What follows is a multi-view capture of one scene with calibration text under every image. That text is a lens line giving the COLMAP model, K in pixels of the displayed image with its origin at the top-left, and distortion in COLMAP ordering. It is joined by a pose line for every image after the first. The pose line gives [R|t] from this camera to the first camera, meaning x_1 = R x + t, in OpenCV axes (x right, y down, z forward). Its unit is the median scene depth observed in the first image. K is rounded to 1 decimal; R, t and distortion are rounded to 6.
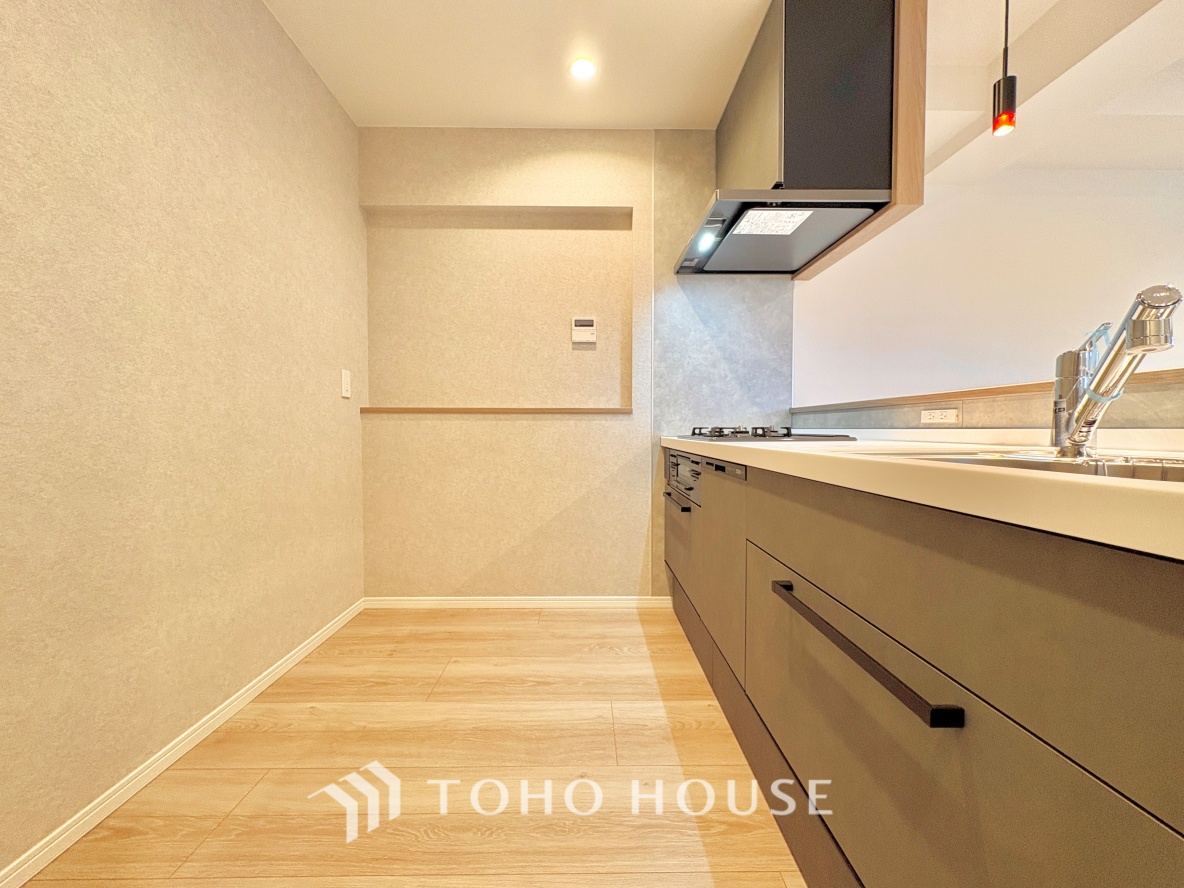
lens RADIAL K [[473.6, 0, 591.7], [0, 473.6, 445.8], [0, 0, 1]] dist [0.003598, -0.000827]
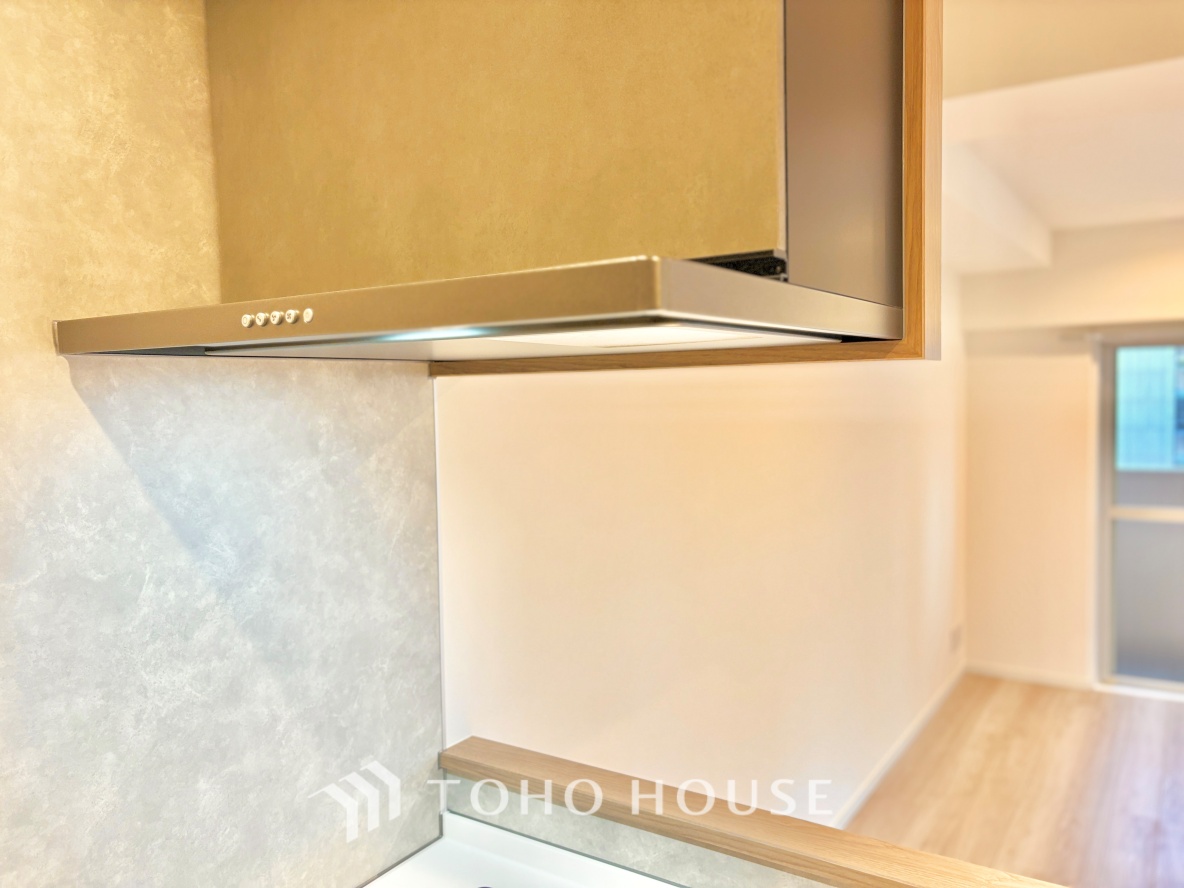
lens RADIAL K [[904.8, 0, 591.2], [0, 904.8, 441.7], [0, 0, 1]] dist [-0.000399, -0.003030]
pose [[0.565234, -0.058103, 0.822882, -0.037034], [0.046458, 0.998175, 0.038568, -0.321928], [-0.823622, 0.016429, 0.566902, 0.547286]]
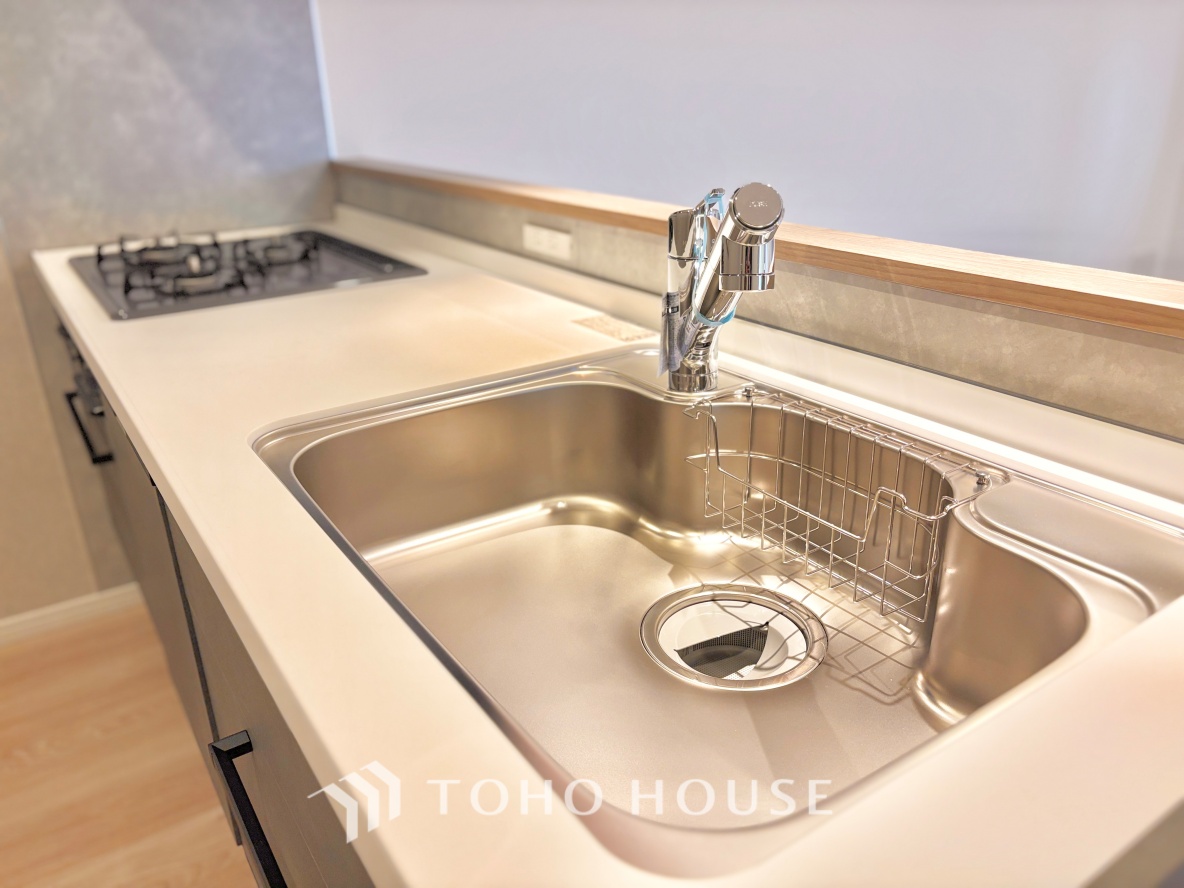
lens RADIAL K [[904.8, 0, 599.7], [0, 904.8, 447.3], [0, 0, 1]] dist [-0.000399, -0.003030]
pose [[0.834603, -0.226564, 0.502103, 0.124745], [0.039486, 0.933763, 0.355707, -0.122131], [-0.549436, -0.277047, 0.788267, 0.052448]]
